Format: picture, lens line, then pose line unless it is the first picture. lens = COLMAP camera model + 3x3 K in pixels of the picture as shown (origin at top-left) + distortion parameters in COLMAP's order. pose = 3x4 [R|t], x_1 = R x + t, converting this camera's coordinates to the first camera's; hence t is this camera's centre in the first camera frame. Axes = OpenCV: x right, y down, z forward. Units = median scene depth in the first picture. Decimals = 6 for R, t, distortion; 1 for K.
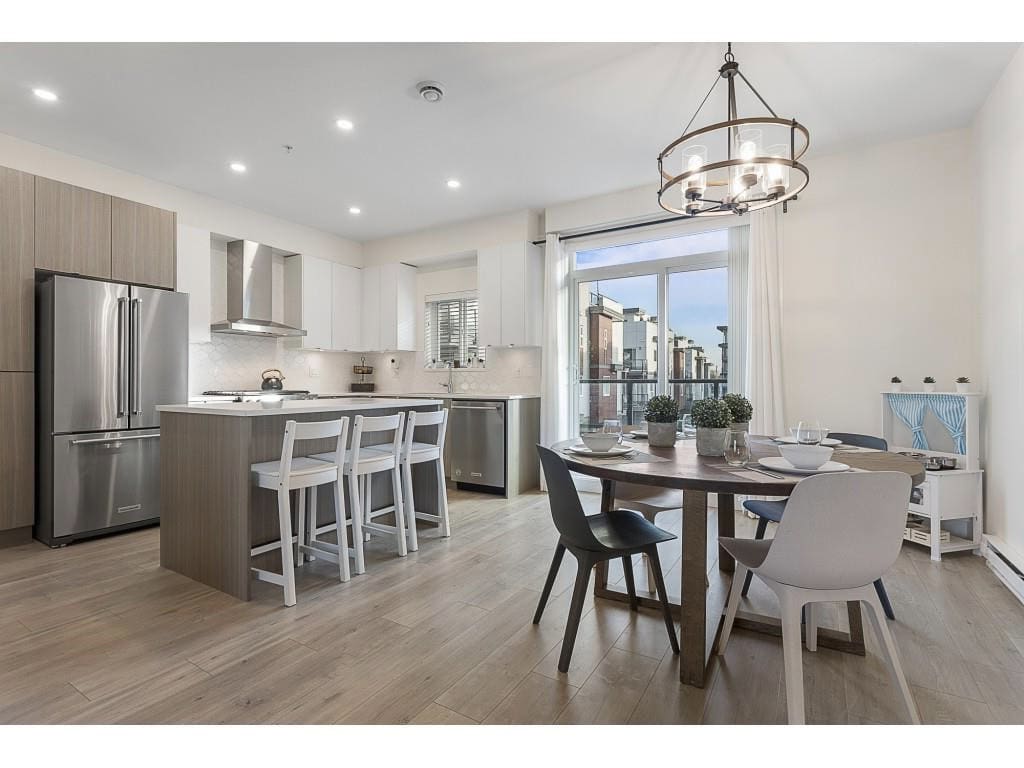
lens RADIAL K [[493.8, 0, 512.0], [0, 493.8, 384.0], [0, 0, 1]] dist [0.023298, -0.000602]
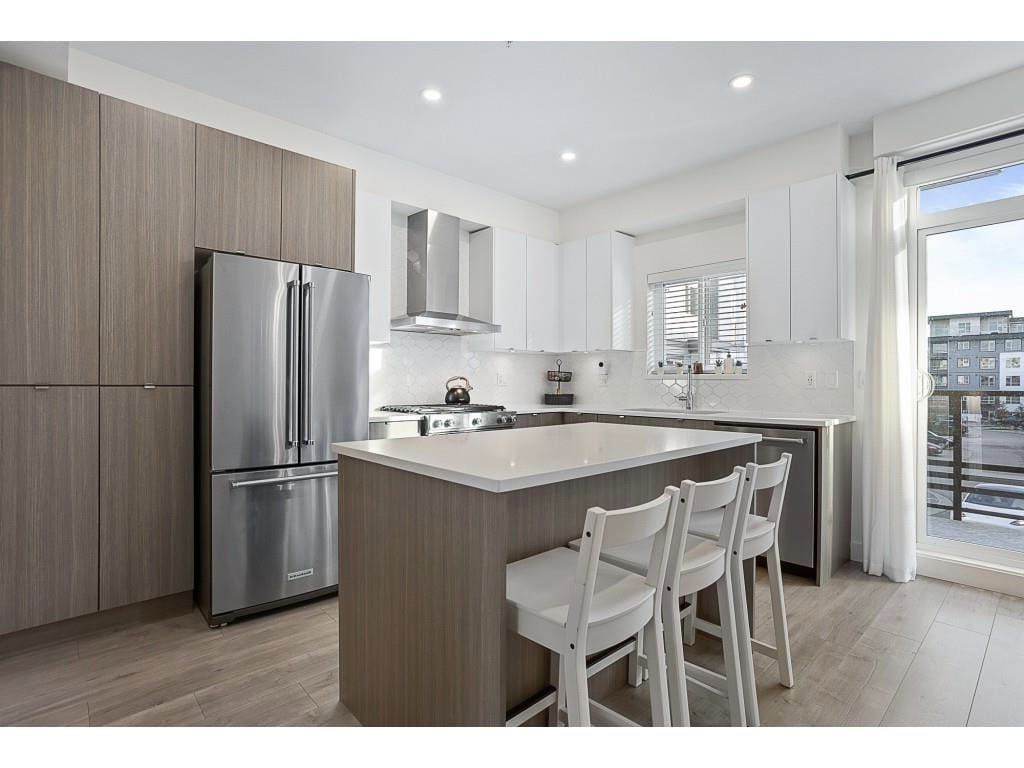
lens RADIAL K [[501.8, 0, 514.9], [0, 501.8, 387.4], [0, 0, 1]] dist [-0.002267, 0.000120]
pose [[0.966496, 0.005313, -0.256627, -0.217887], [-0.003922, 0.999975, 0.005934, -0.020193], [0.256652, -0.004729, 0.966492, 0.297149]]
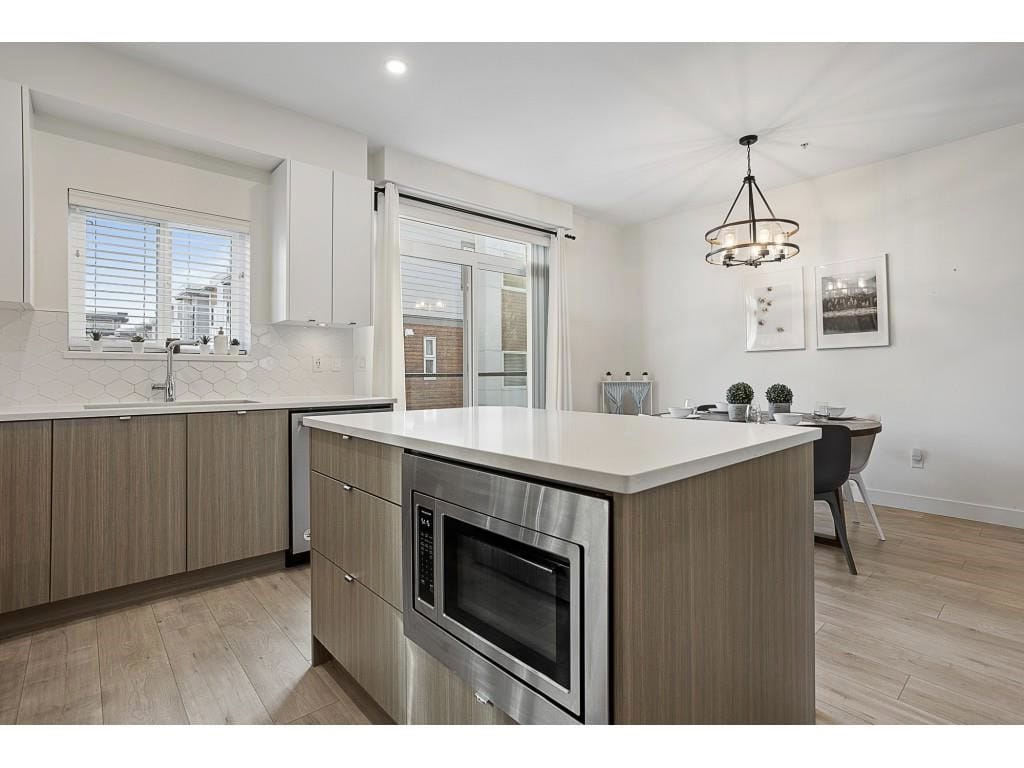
lens RADIAL K [[497.0, 0, 511.3], [0, 497.0, 368.9], [0, 0, 1]] dist [-0.066792, -0.000309]
pose [[0.285824, 0.002611, 0.958279, -0.608910], [0.008523, 0.999950, -0.005267, -0.012813], [-0.958244, 0.009673, 0.285787, 0.628677]]
